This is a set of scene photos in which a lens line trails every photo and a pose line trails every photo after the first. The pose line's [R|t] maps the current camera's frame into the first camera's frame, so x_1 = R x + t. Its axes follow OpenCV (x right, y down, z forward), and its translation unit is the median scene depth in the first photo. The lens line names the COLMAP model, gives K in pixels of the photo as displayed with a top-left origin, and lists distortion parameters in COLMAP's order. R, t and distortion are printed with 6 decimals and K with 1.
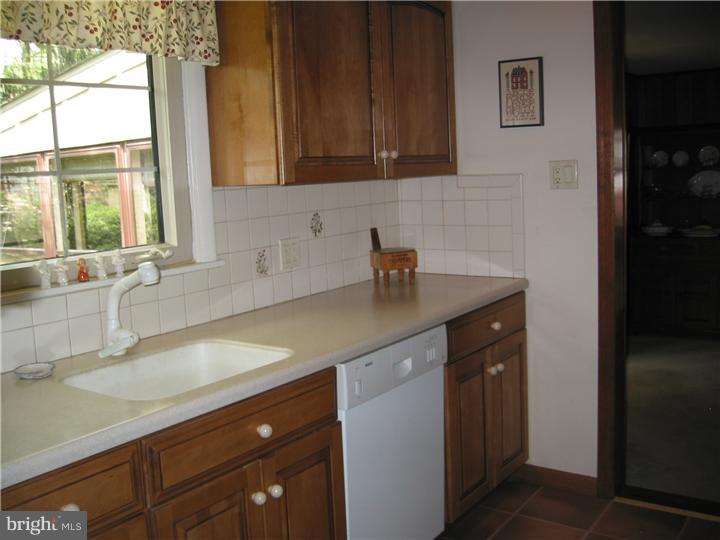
lens RADIAL K [[731.2, 0, 360.0], [0, 731.2, 270.0], [0, 0, 1]] dist [-0.123848, 0.096227]
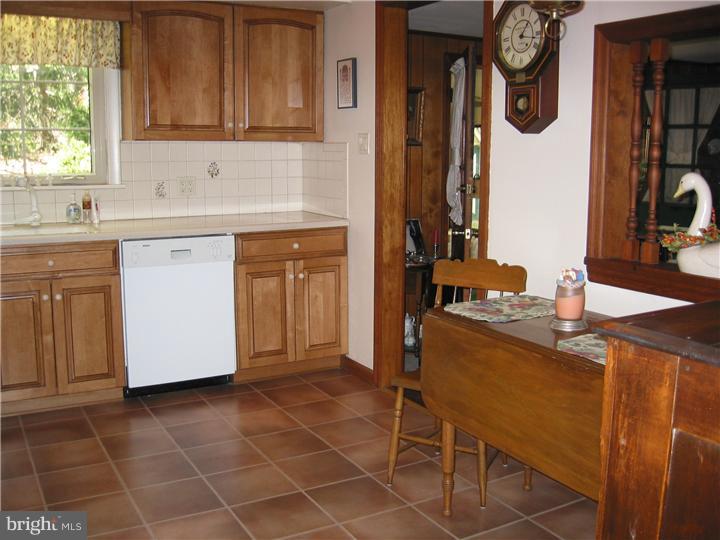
lens RADIAL K [[731.2, 0, 360.0], [0, 731.2, 270.0], [0, 0, 1]] dist [-0.123848, 0.096227]
pose [[0.907493, 0.116793, -0.403505, 0.956308], [-0.103135, 0.993118, 0.055500, 0.032779], [0.407210, -0.008750, 0.913293, -0.293708]]
